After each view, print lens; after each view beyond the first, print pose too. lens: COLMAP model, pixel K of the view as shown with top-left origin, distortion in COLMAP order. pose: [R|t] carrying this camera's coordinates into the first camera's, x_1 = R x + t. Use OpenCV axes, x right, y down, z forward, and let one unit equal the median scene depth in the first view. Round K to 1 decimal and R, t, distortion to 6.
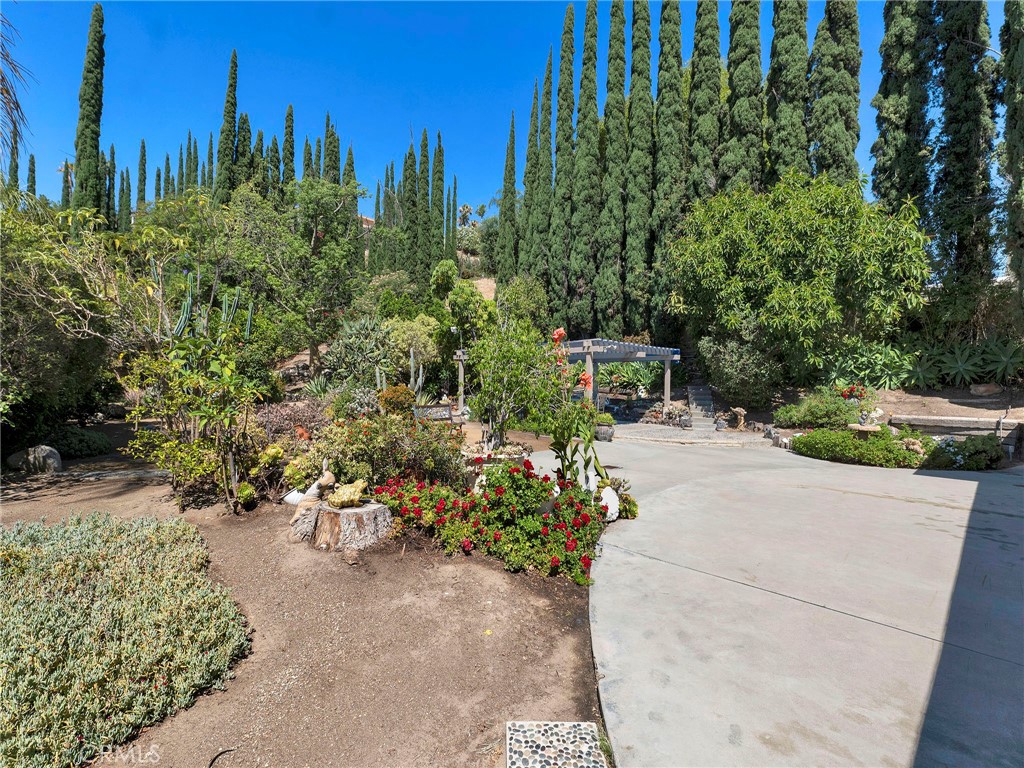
lens RADIAL K [[454.1, 0, 503.0], [0, 454.1, 386.8], [0, 0, 1]] dist [0.012208, -0.000246]
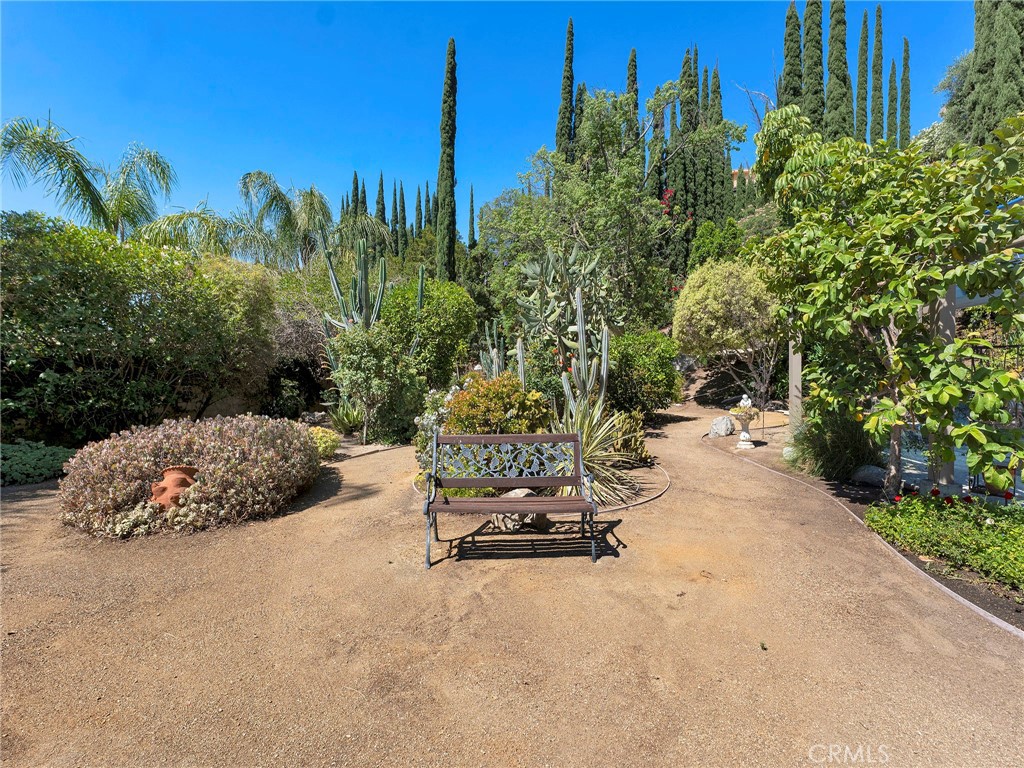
lens RADIAL K [[454.9, 0, 512.0], [0, 454.9, 384.0], [0, 0, 1]] dist [0.001286, 0.000148]
pose [[0.644060, -0.008894, -0.764923, 0.051198], [0.016560, 0.999860, 0.002317, 0.000755], [0.764796, -0.014159, 0.644117, 0.433591]]
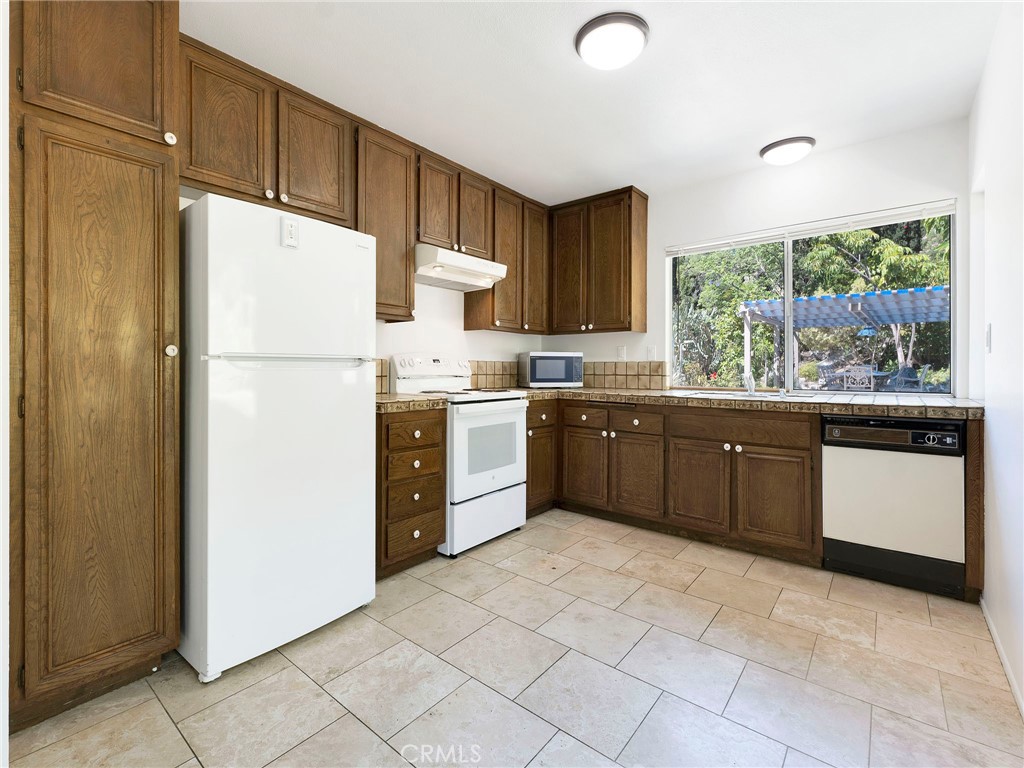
lens RADIAL K [[462.4, 0, 509.2], [0, 462.4, 367.5], [0, 0, 1]] dist [0.002124, -0.000595]
pose [[0.148157, -0.020274, -0.988756, 0.610111], [-0.000952, 0.999786, -0.020643, 0.024434], [0.988963, 0.004000, 0.148106, 0.247228]]
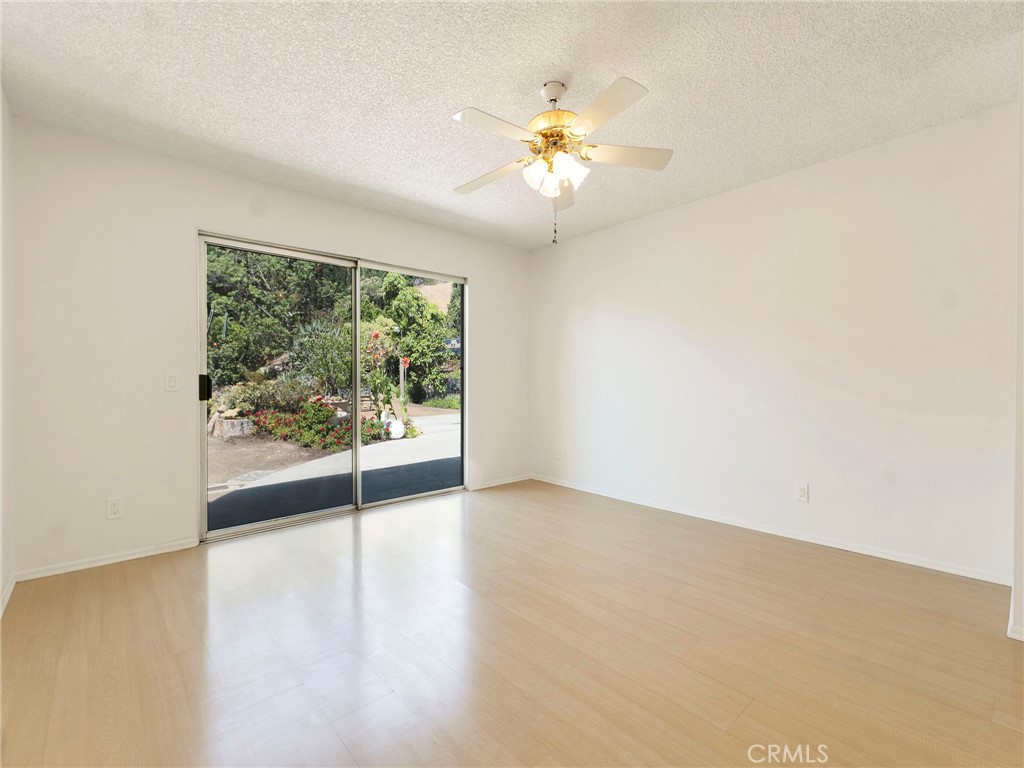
lens RADIAL K [[459.2, 0, 509.3], [0, 459.2, 385.0], [0, 0, 1]] dist [0.002923, -0.000039]
pose [[0.999797, -0.016233, -0.011970, 0.175411], [0.016265, 0.999864, 0.002632, 0.021684], [0.011925, -0.002827, 0.999925, -0.198244]]
